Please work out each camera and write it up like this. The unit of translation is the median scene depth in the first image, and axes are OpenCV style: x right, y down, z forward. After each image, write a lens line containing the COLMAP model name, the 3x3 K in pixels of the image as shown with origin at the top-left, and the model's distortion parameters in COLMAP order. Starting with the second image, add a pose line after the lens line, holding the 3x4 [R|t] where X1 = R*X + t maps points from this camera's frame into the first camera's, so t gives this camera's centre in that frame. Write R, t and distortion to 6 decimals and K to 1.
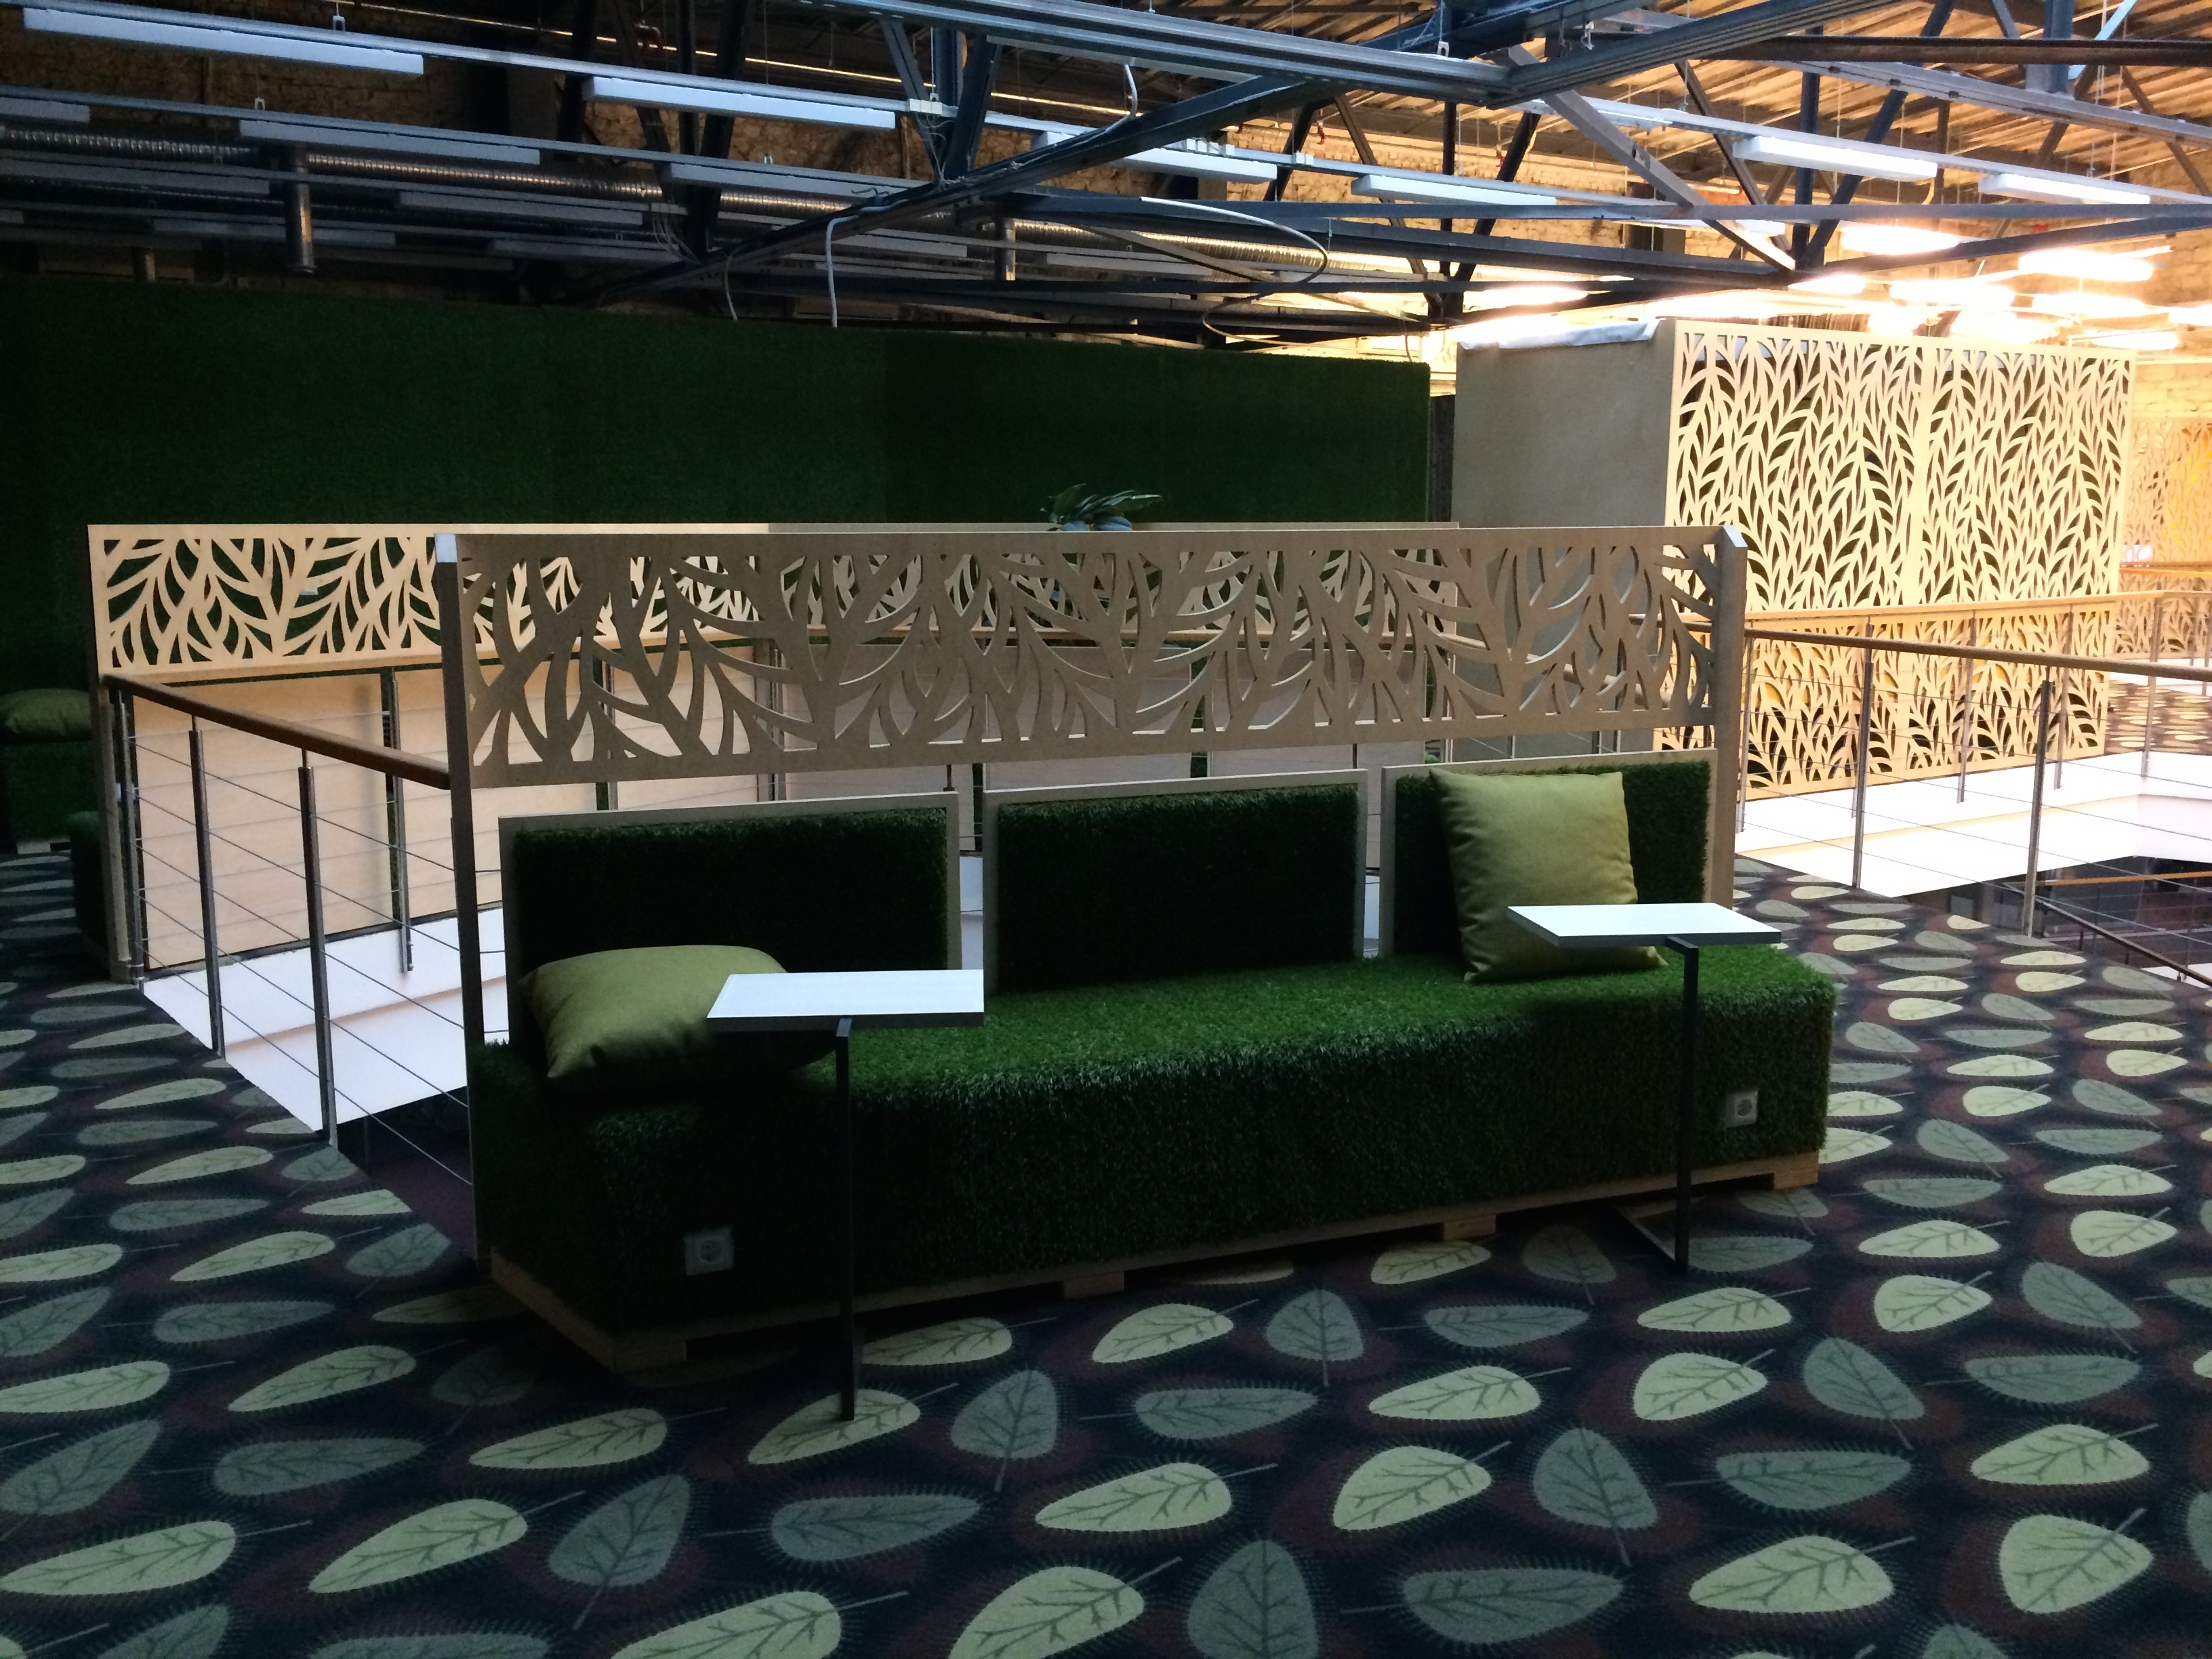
lens RADIAL K [[1900.8, 0, 1107.9], [0, 1900.8, 833.0], [0, 0, 1]] dist [0.030429, -0.026053]
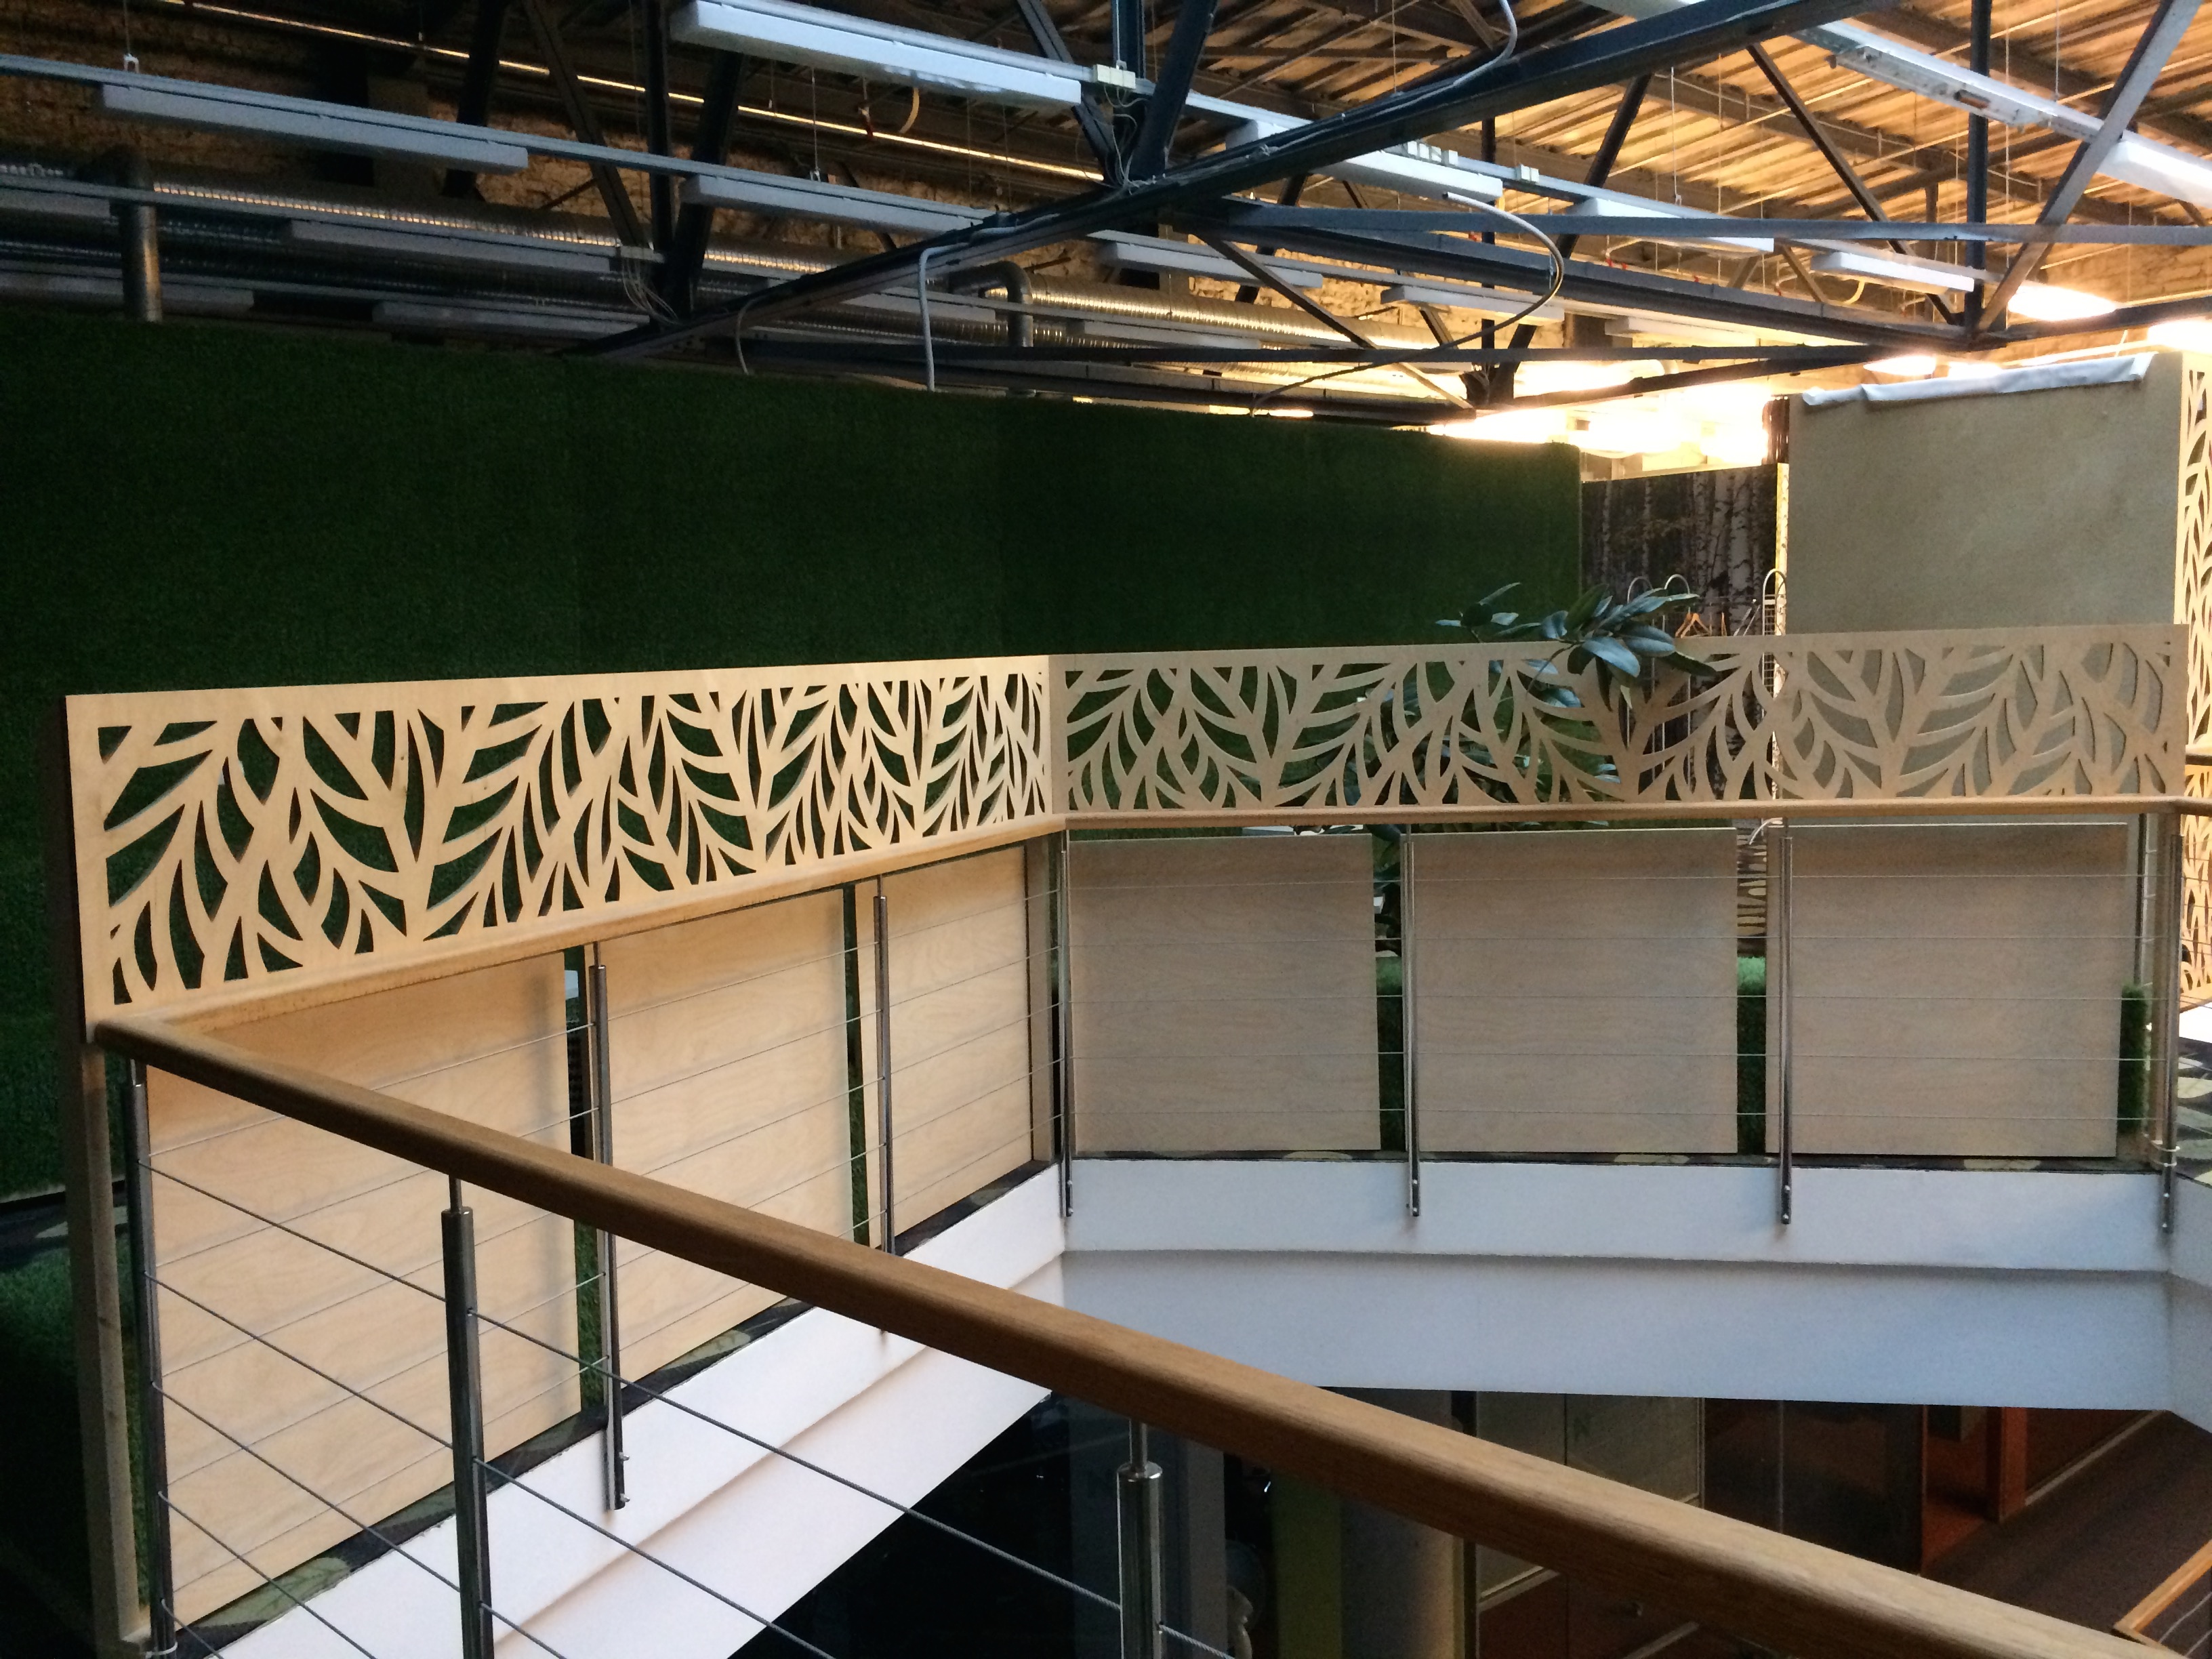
lens RADIAL K [[1900.8, 0, 1102.8], [0, 1900.8, 826.2], [0, 0, 1]] dist [0.030429, -0.026053]
pose [[0.990147, -0.037831, 0.134824, -0.315973], [0.046919, 0.996790, -0.064872, -0.080293], [-0.131937, 0.070559, 0.988744, 0.469861]]
